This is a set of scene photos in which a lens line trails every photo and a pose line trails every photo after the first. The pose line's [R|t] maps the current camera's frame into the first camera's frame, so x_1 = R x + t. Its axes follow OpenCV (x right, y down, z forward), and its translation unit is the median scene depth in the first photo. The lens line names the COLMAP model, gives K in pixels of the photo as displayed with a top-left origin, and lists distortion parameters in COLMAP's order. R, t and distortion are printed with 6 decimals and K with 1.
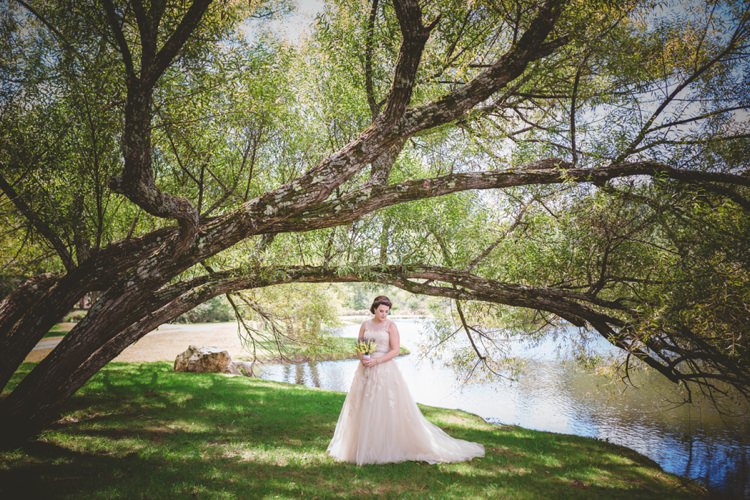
lens RADIAL K [[741.2, 0, 375.0], [0, 741.2, 250.0], [0, 0, 1]] dist [-0.035686, 0.088883]
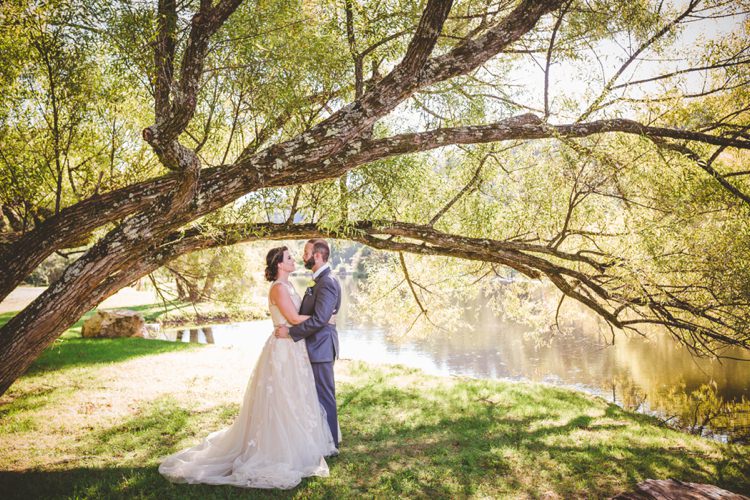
lens RADIAL K [[741.2, 0, 375.0], [0, 741.2, 250.0], [0, 0, 1]] dist [-0.035686, 0.088883]
pose [[0.980361, -0.018701, 0.196323, -0.179795], [0.006810, 0.998110, 0.061066, -0.001261], [-0.197094, -0.058530, 0.978636, 0.040051]]
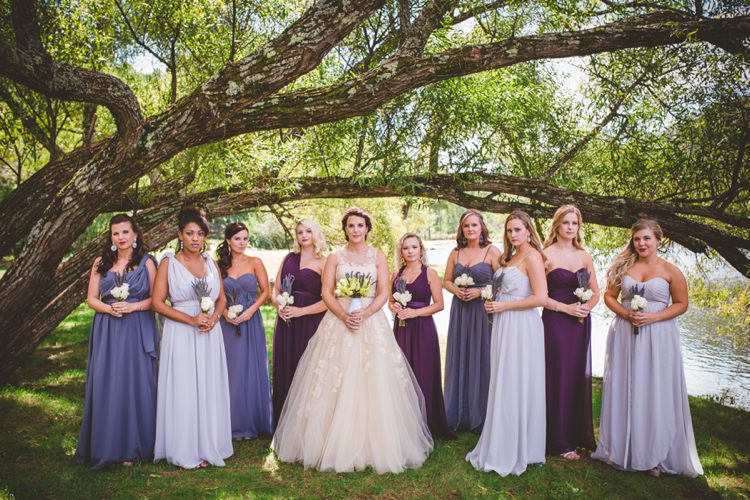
lens RADIAL K [[741.2, 0, 375.0], [0, 741.2, 250.0], [0, 0, 1]] dist [-0.035686, 0.088883]
pose [[0.990648, -0.005872, -0.136314, 0.069391], [0.019738, 0.994732, 0.100595, 0.024828], [0.135005, -0.102344, 0.985545, 0.278437]]
